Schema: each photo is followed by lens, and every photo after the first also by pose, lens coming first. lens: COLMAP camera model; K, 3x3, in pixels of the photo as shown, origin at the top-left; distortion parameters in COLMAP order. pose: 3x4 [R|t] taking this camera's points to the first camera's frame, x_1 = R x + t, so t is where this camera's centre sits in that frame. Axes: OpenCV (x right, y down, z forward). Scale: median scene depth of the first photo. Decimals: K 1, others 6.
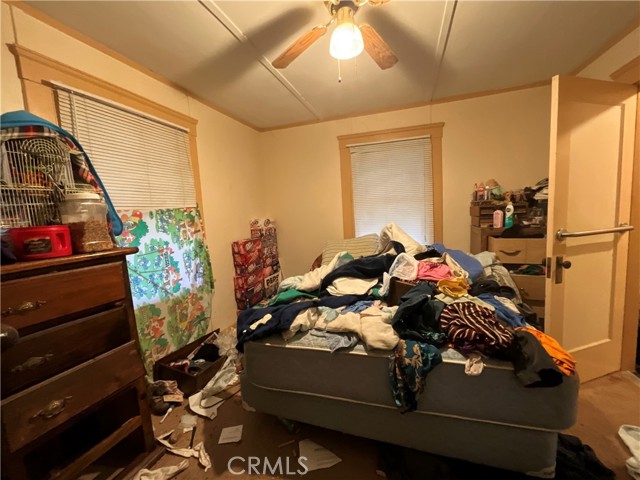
lens RADIAL K [[255.4, 0, 320.0], [0, 255.4, 240.0], [0, 0, 1]] dist [0.000686, -0.004236]
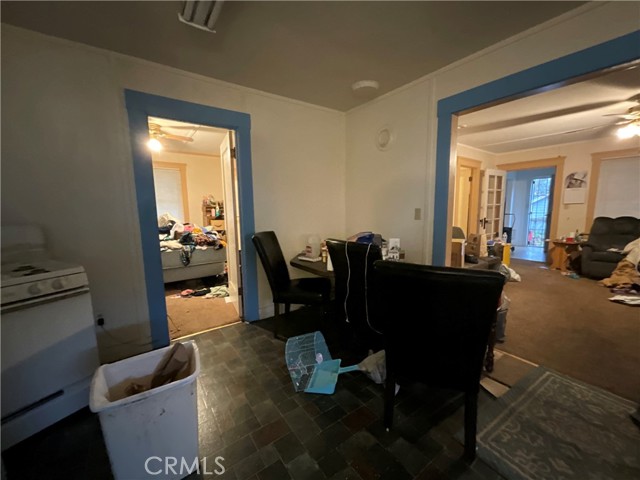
lens RADIAL K [[255.4, 0, 320.0], [0, 255.4, 240.0], [0, 0, 1]] dist [0.000686, -0.004236]
pose [[0.586161, -0.057934, 0.808121, -0.956140], [0.062536, 0.997700, 0.026165, 0.253034], [-0.807777, 0.035199, 0.588436, -1.737920]]
